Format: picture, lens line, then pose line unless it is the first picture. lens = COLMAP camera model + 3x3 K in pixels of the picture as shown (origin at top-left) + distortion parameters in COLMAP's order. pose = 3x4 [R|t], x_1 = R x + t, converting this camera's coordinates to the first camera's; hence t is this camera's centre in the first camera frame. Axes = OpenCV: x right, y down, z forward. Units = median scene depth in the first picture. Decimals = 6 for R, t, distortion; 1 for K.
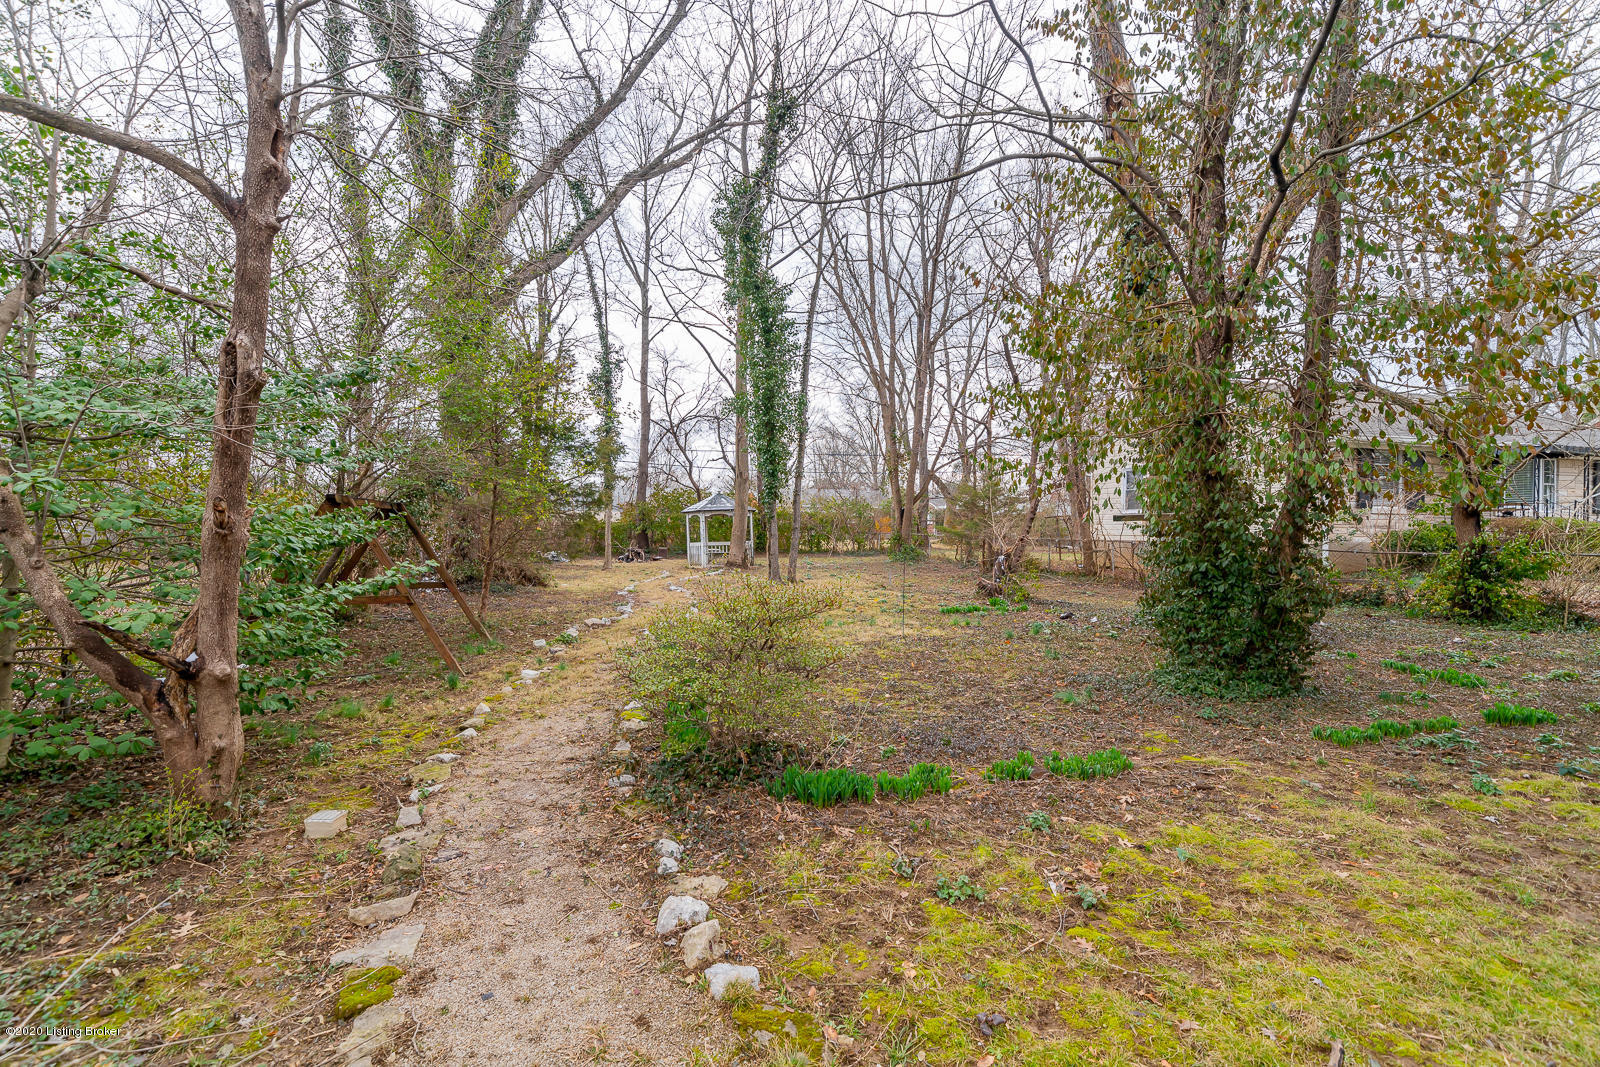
lens RADIAL K [[670.6, 0, 802.7], [0, 670.6, 530.7], [0, 0, 1]] dist [-0.001049, 0.000188]
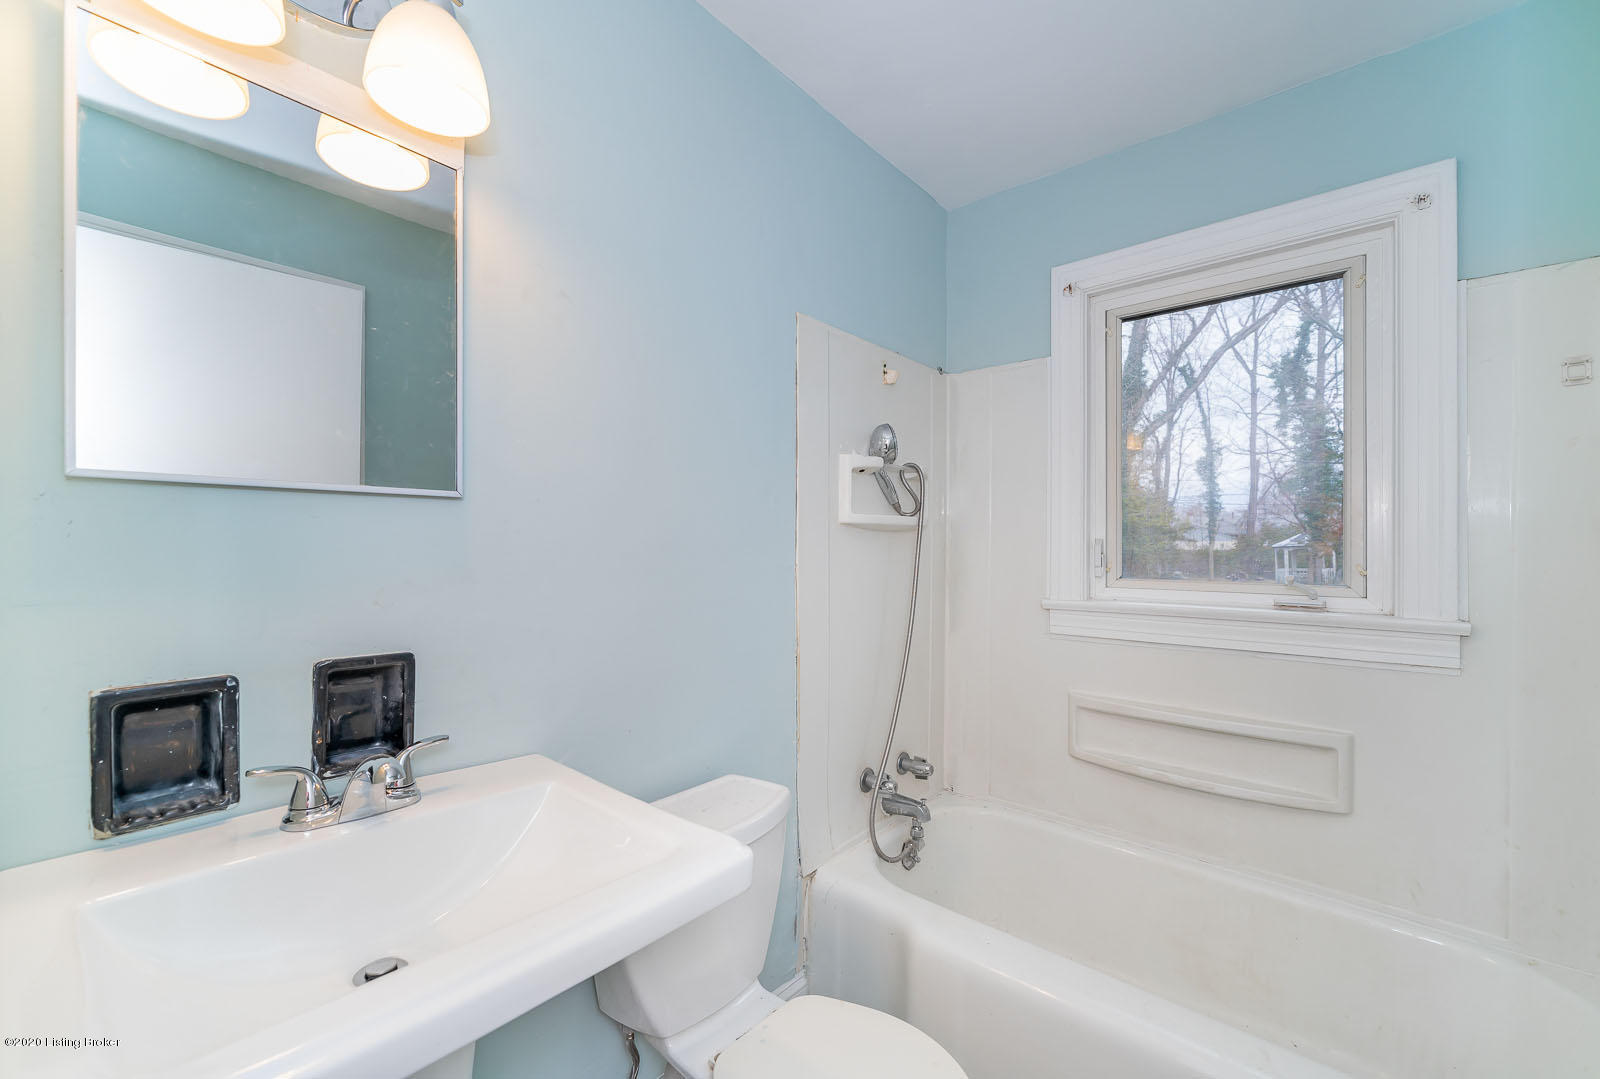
lens RADIAL K [[654.2, 0, 806.7], [0, 654.2, 541.3], [0, 0, 1]] dist [-0.004082, -0.000561]
pose [[0.616609, 0.003253, -0.787263, 0.308038], [-0.003145, 0.999994, 0.001669, -0.039938], [0.787263, 0.001447, 0.616615, -0.637517]]
